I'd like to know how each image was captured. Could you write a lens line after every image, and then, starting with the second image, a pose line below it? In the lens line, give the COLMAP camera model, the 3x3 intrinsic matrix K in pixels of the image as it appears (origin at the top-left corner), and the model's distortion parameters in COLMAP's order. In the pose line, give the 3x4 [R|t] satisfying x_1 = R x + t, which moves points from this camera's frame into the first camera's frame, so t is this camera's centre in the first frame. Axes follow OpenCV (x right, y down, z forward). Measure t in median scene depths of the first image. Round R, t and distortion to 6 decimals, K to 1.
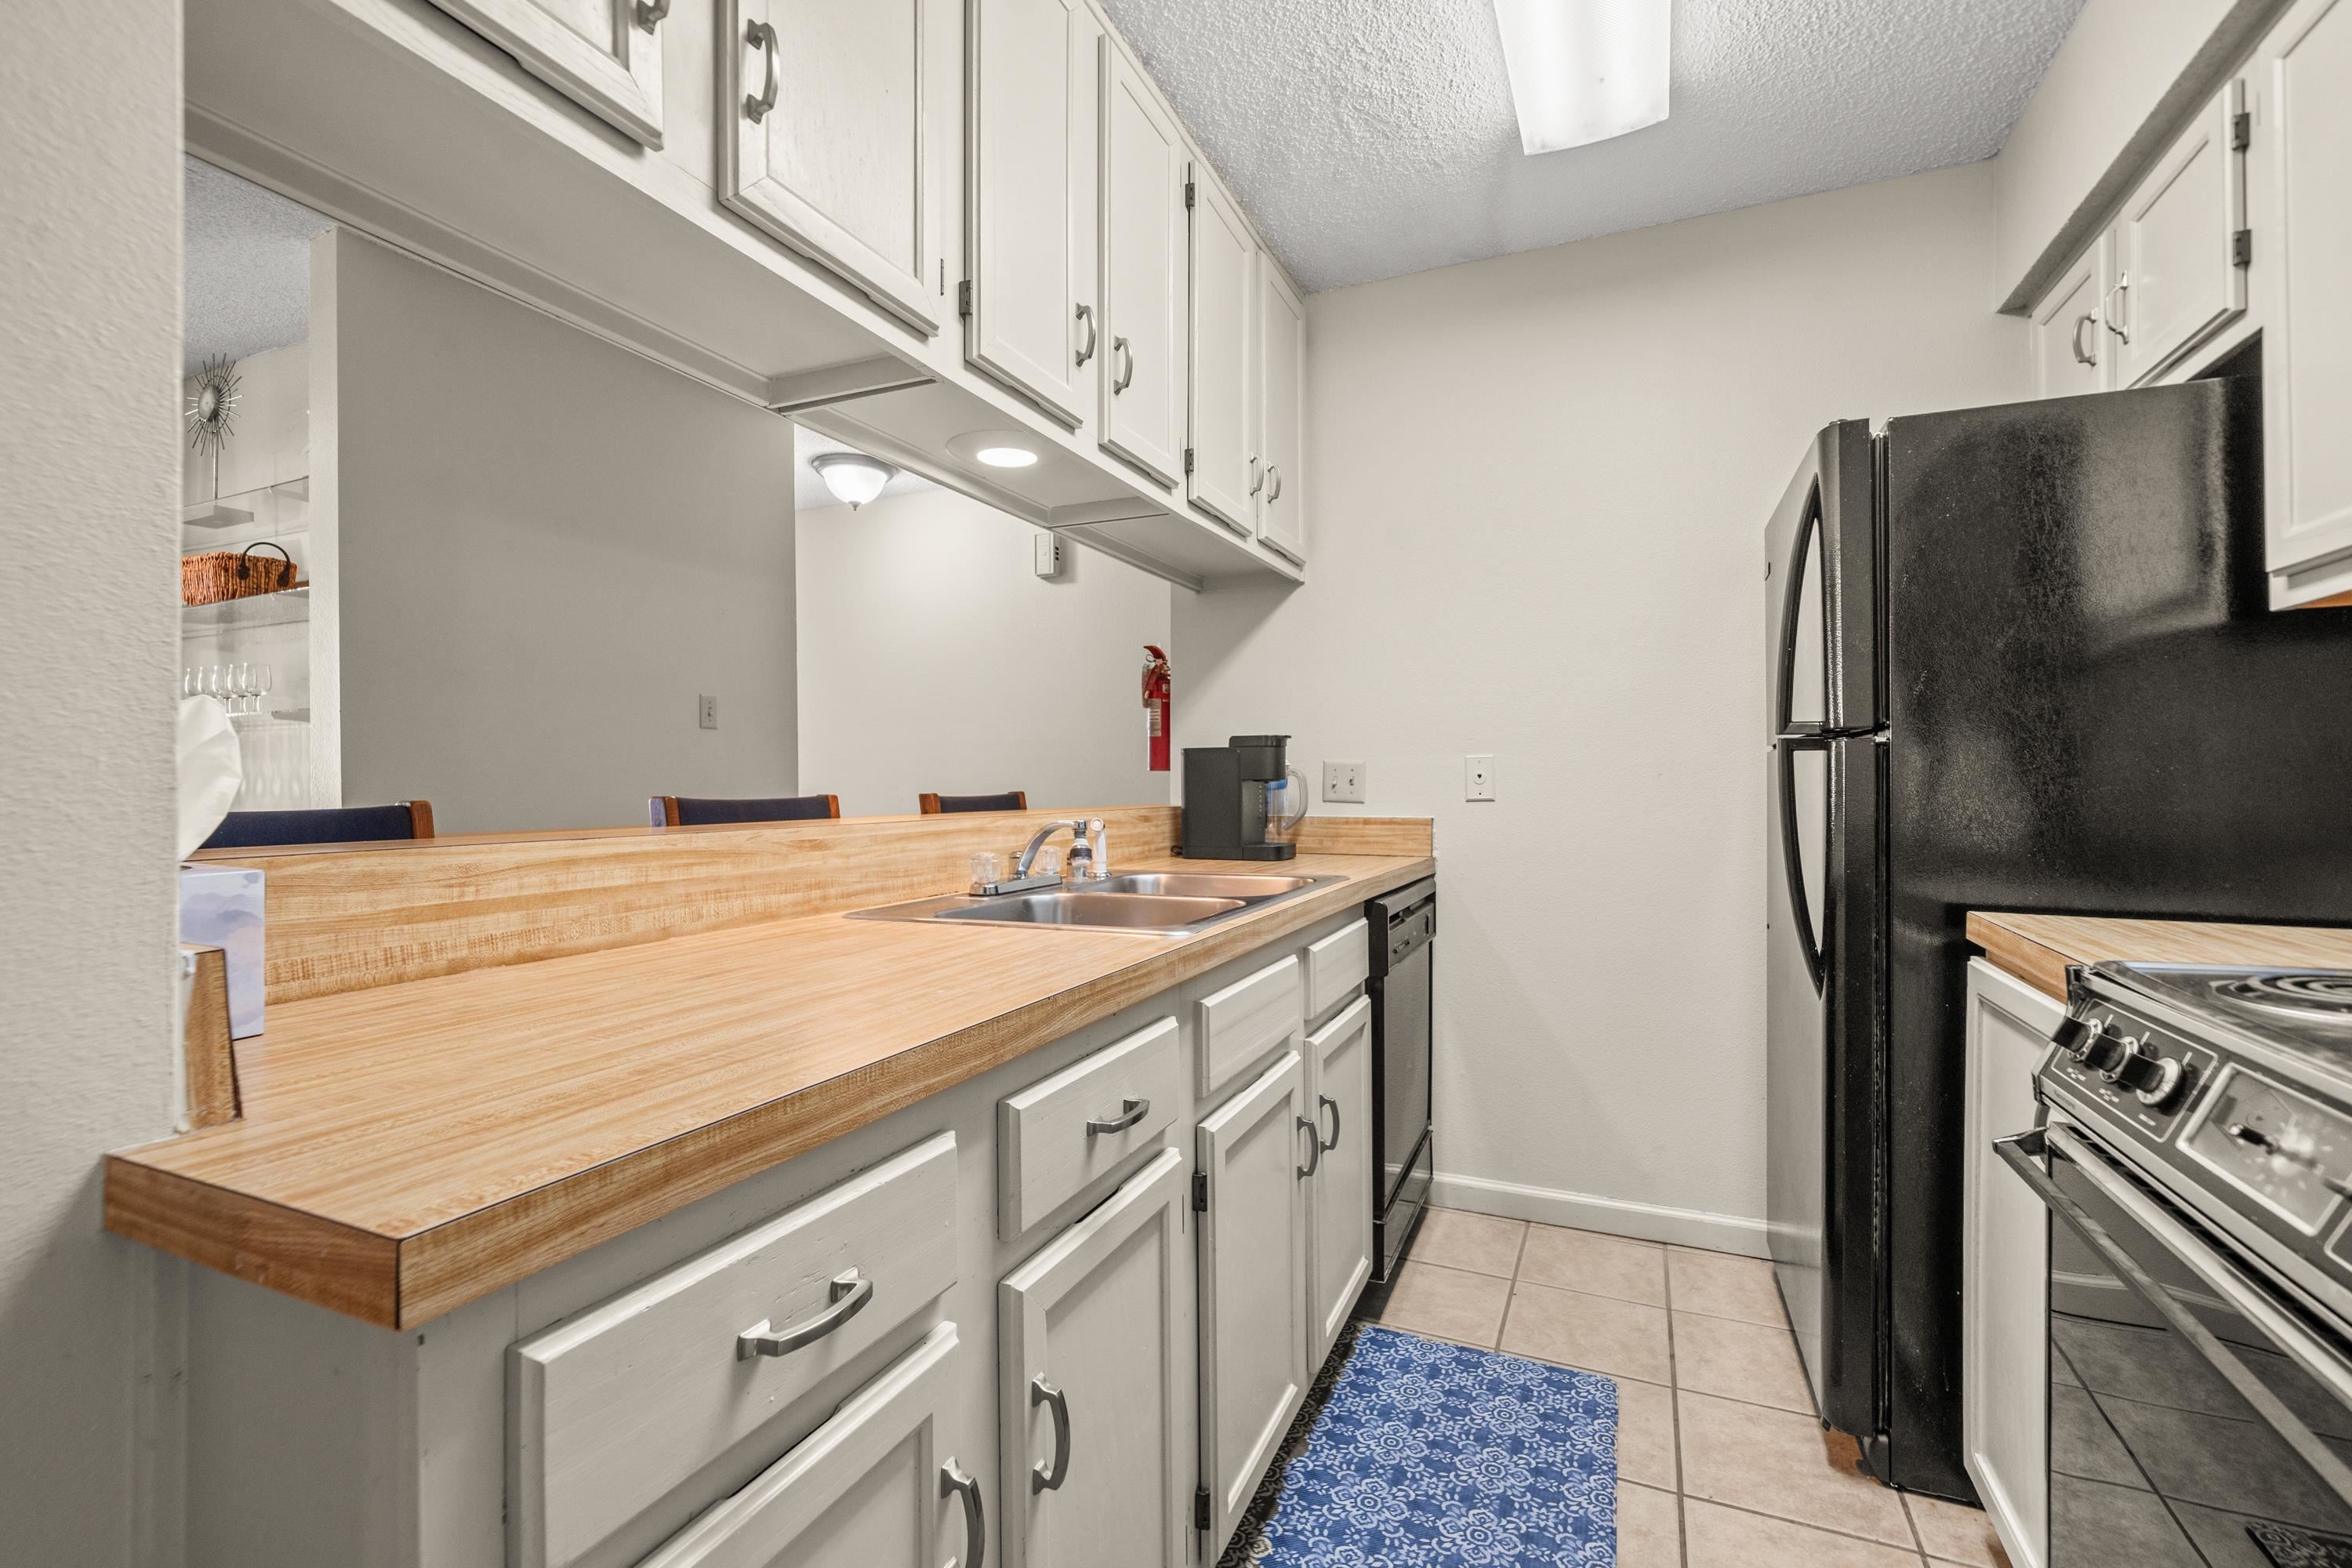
lens RADIAL K [[1041.6, 0, 1141.2], [0, 1041.6, 779.0], [0, 0, 1]] dist [-0.002506, -0.000399]
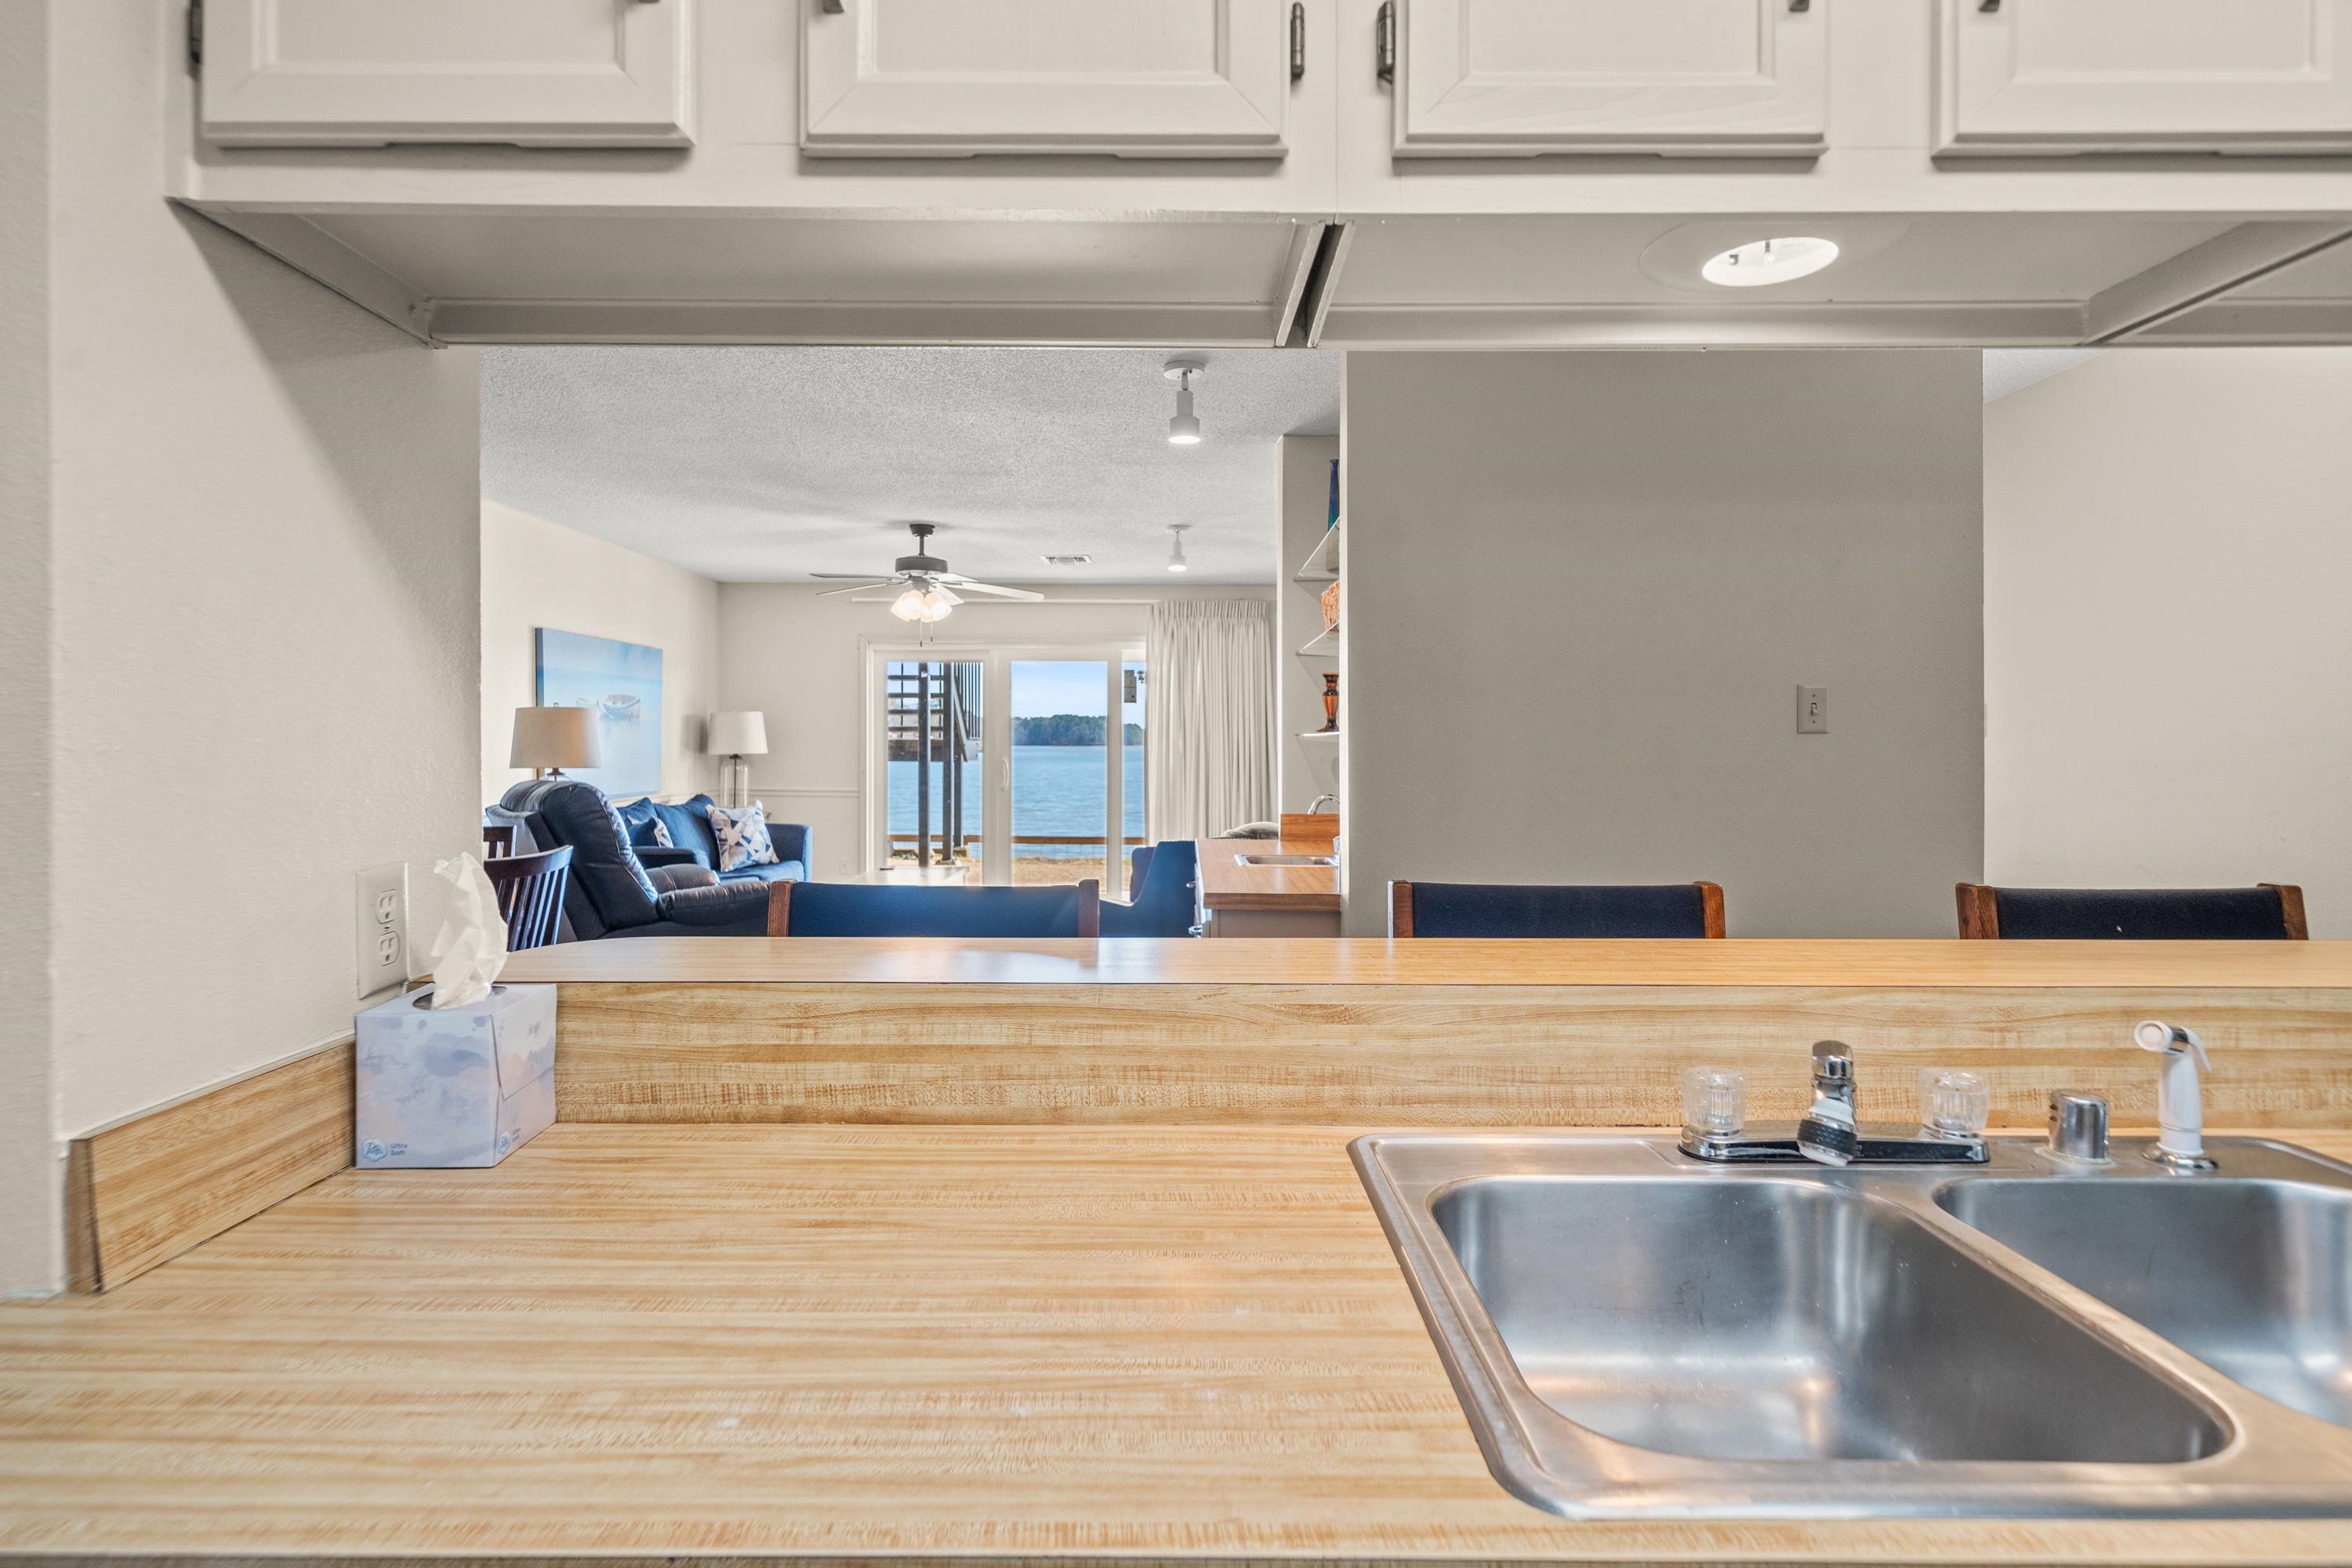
lens RADIAL K [[1220.7, 0, 1149.3], [0, 1220.7, 747.7], [0, 0, 1]] dist [0.002691, 0.000373]
pose [[0.417548, 0.001389, -0.908654, 0.312541], [0.005134, 0.999979, 0.003888, -0.101167], [0.908640, -0.006288, 0.417533, 0.582334]]
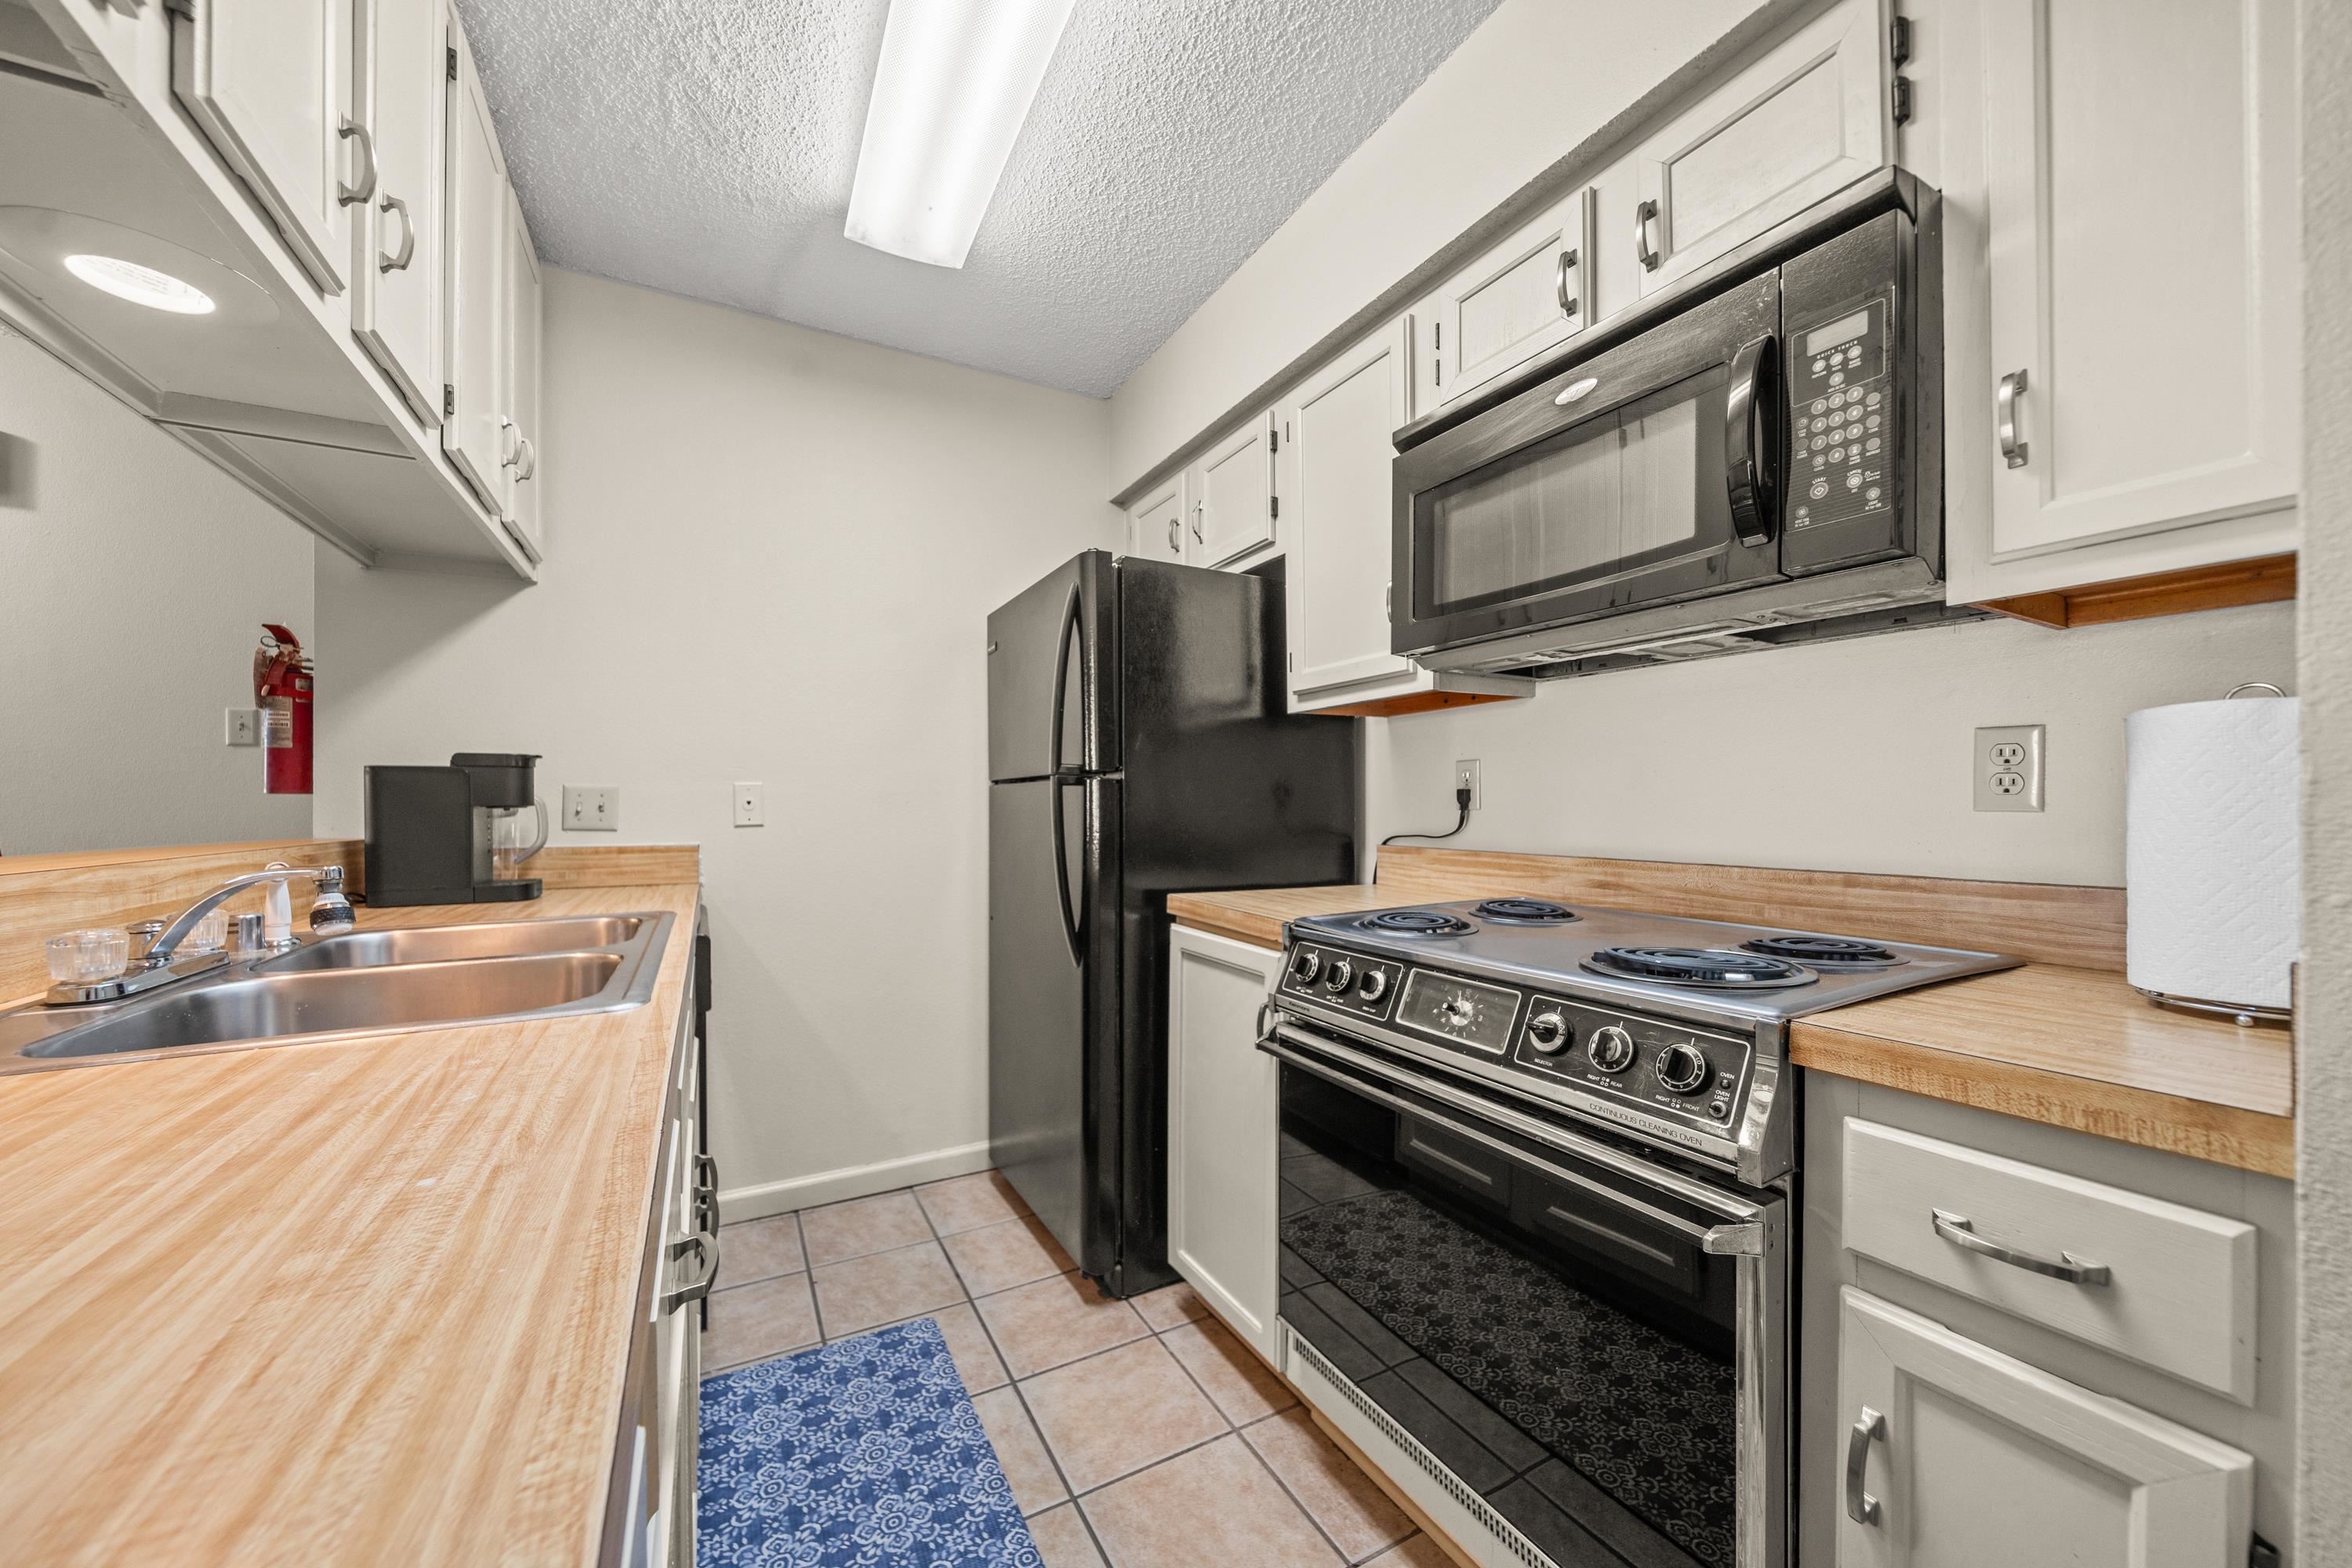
lens RADIAL K [[862.7, 0, 1165.7], [0, 862.7, 802.7], [0, 0, 1]] dist [-0.008535, -0.000170]
pose [[0.590835, 0.003458, 0.806785, -0.205674], [-0.002363, 0.999994, -0.002555, -0.002423], [-0.806789, -0.000397, 0.590840, 0.249303]]
